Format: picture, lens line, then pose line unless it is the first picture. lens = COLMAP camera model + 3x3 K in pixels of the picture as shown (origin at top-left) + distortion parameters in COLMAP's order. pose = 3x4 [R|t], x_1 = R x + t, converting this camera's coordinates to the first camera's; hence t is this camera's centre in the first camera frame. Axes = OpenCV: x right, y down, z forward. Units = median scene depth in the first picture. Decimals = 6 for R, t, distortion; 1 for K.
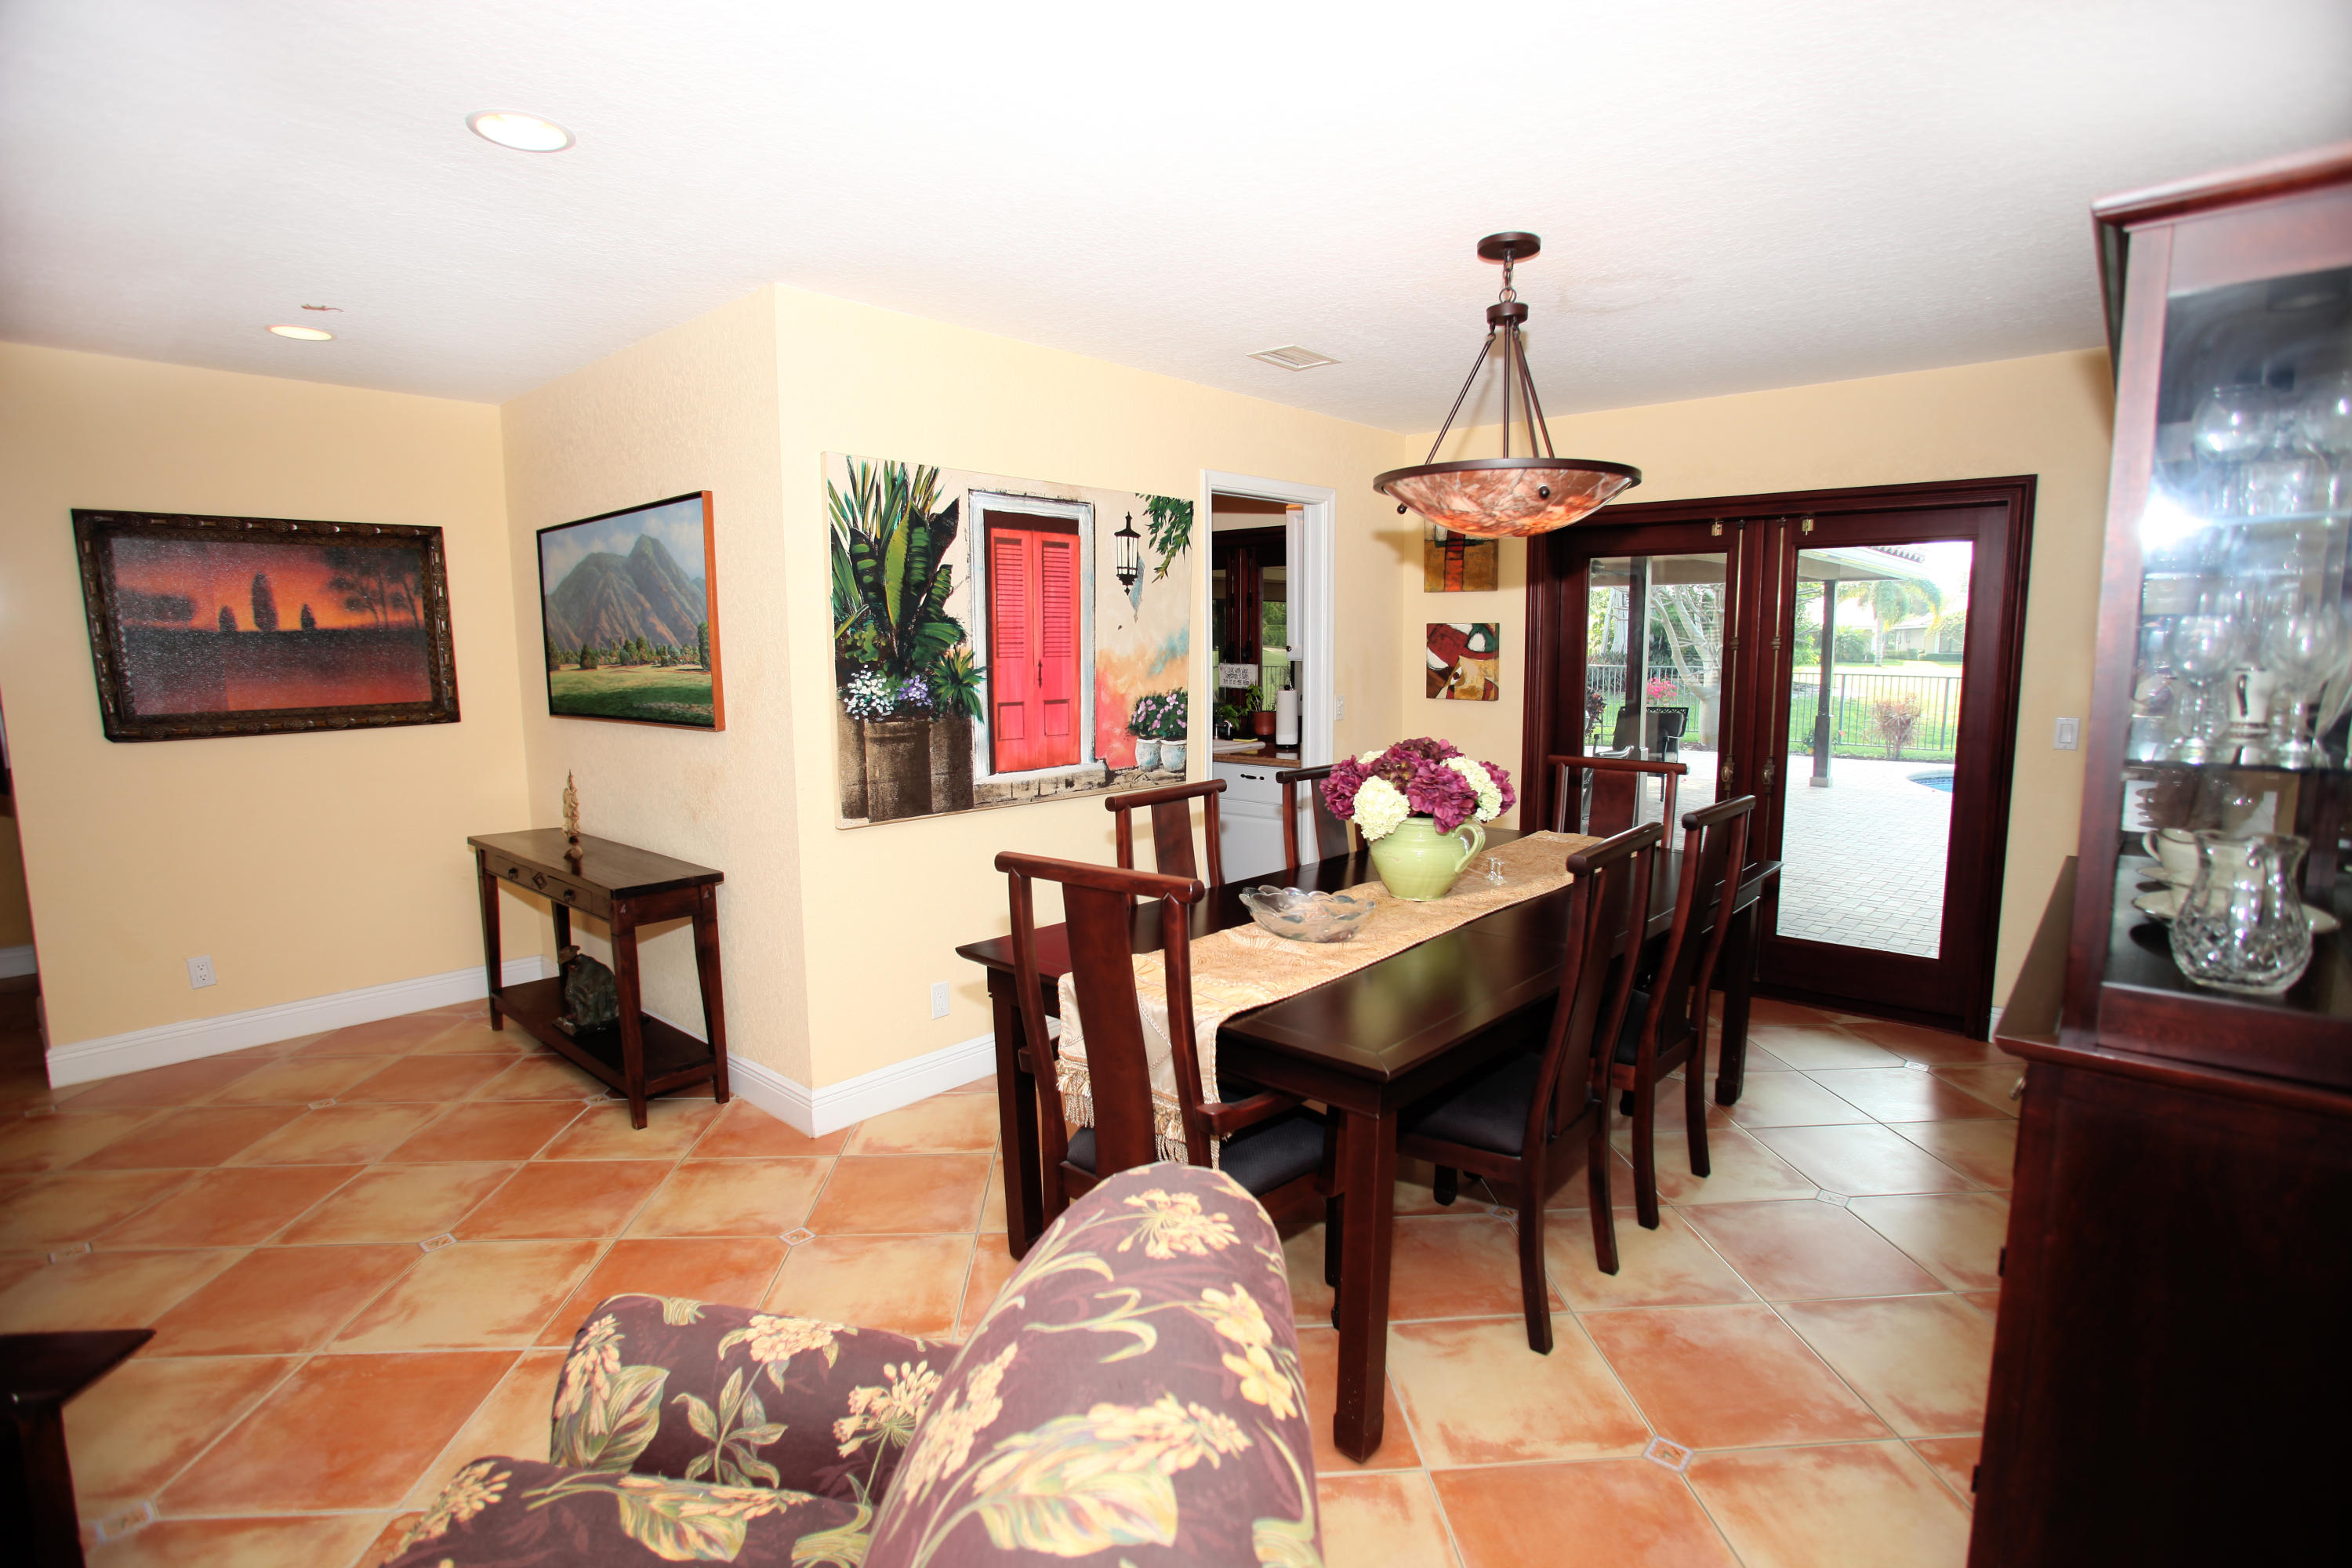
lens RADIAL K [[1149.8, 0, 1174.9], [0, 1149.8, 793.3], [0, 0, 1]] dist [-0.078872, 0.039355]
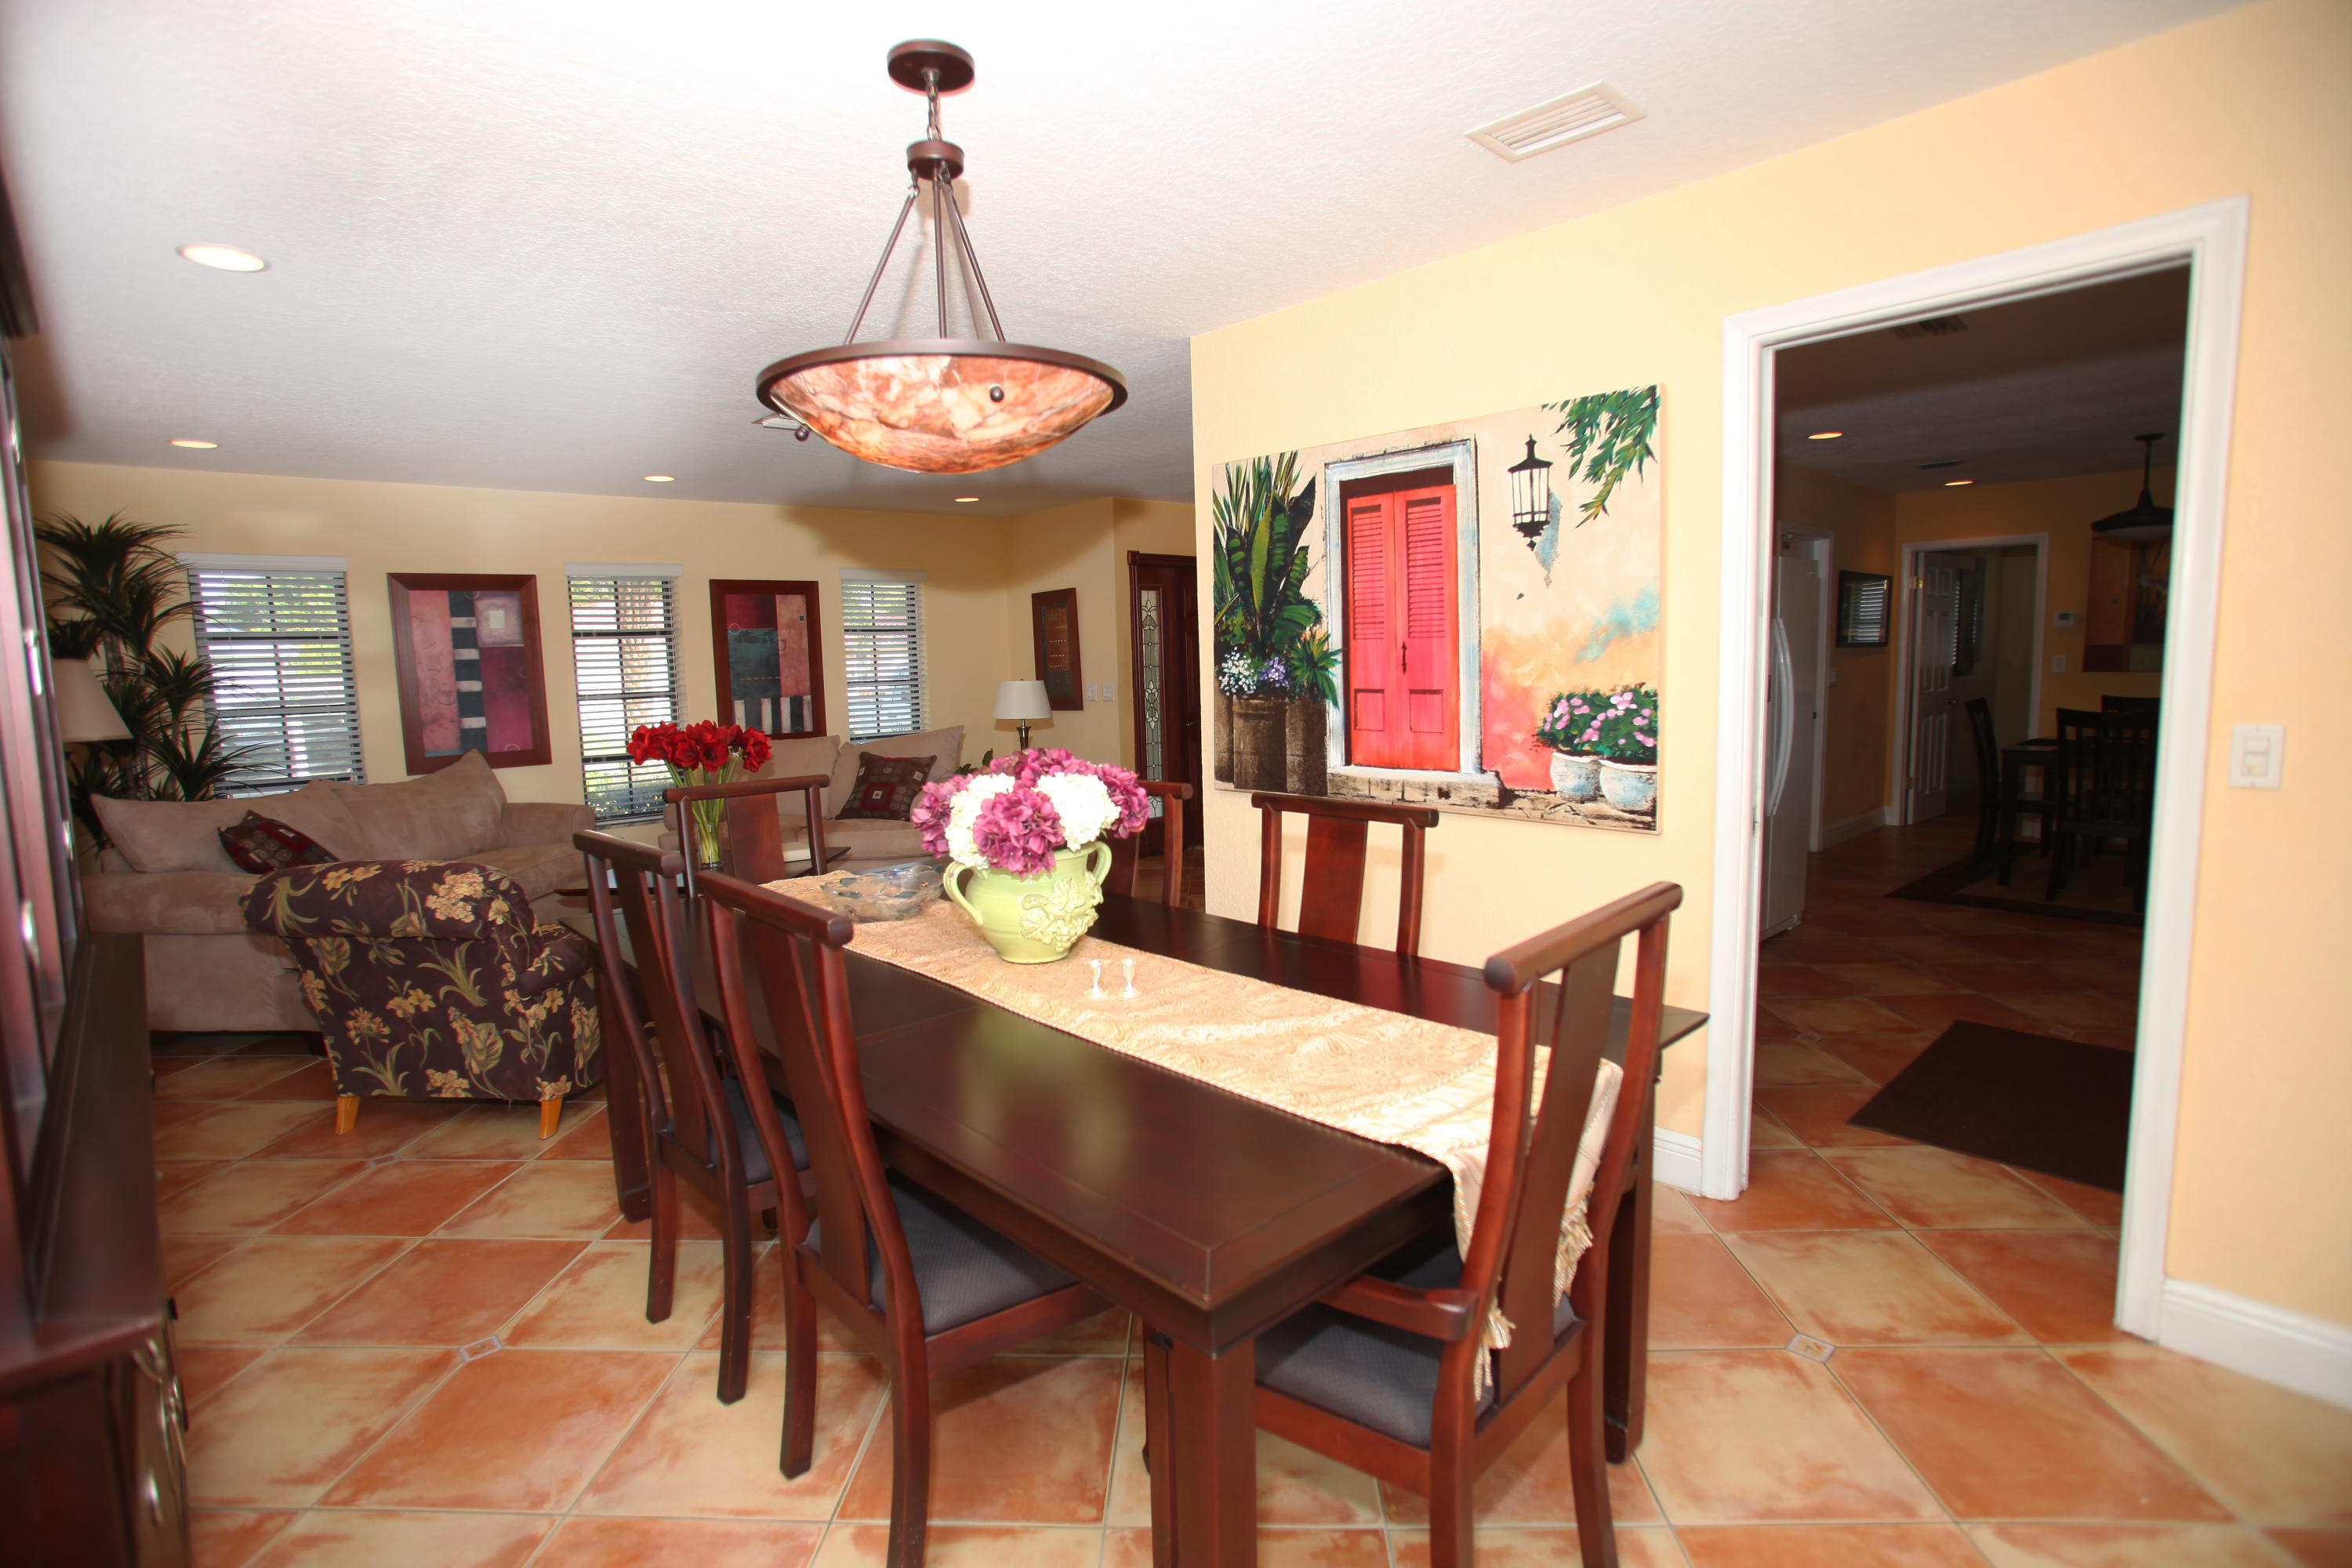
lens RADIAL K [[1149.8, 0, 1174.9], [0, 1149.8, 793.3], [0, 0, 1]] dist [-0.078872, 0.039355]
pose [[-0.089835, 0.125072, -0.988072, 0.807060], [-0.106351, 0.985207, 0.134378, -0.108415], [0.990262, 0.117154, -0.075205, 0.972538]]
